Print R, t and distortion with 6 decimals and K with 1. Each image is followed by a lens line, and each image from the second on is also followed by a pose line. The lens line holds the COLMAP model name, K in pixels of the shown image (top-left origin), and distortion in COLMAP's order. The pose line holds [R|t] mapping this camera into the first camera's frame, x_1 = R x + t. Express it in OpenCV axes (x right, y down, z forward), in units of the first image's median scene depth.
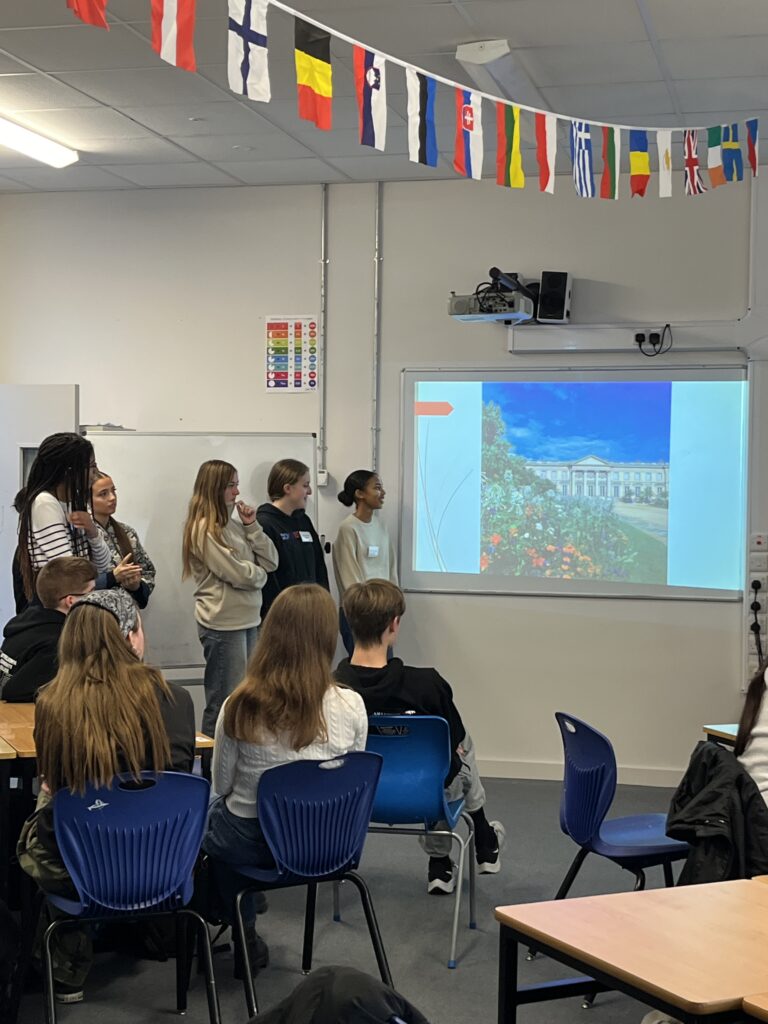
lens RADIAL K [[1631.5, 0, 403.6], [0, 1631.5, 516.7], [0, 0, 1]] dist [0.217865, -0.968818]
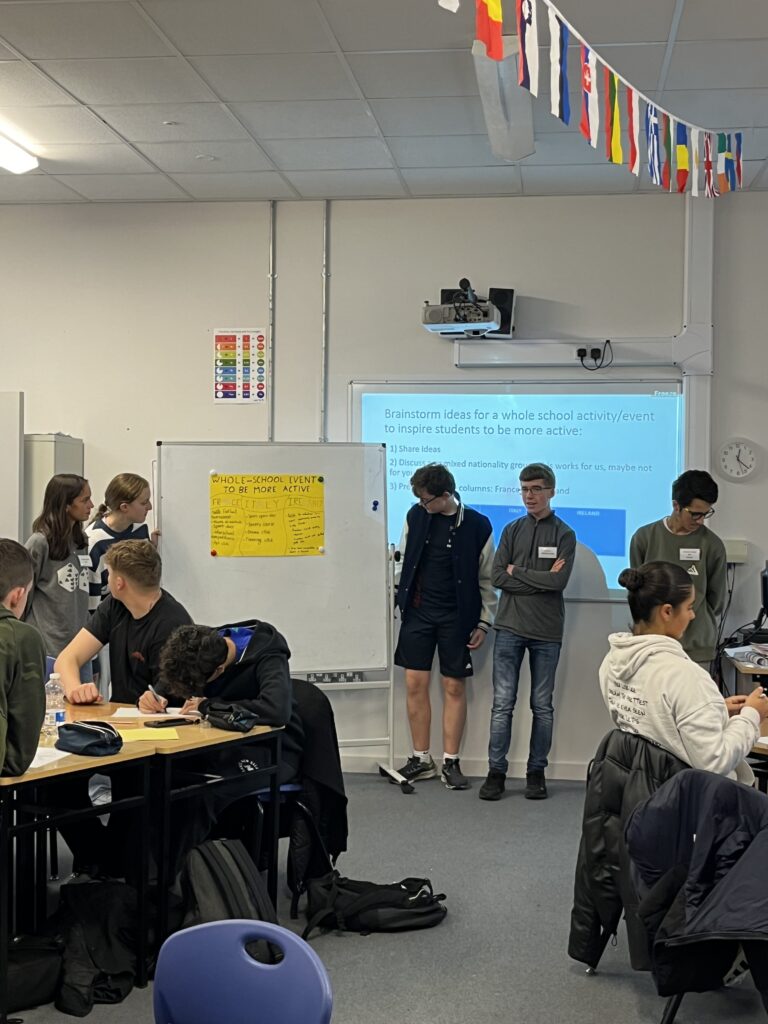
lens RADIAL K [[1390.2, 0, 384.0], [0, 1390.2, 512.0], [0, 0, 1]] dist [0.093214, -0.048036]
pose [[0.993762, -0.002043, 0.111504, -0.113351], [0.003091, 0.999953, -0.009219, 0.000605], [-0.111480, 0.009506, 0.993721, 0.184788]]
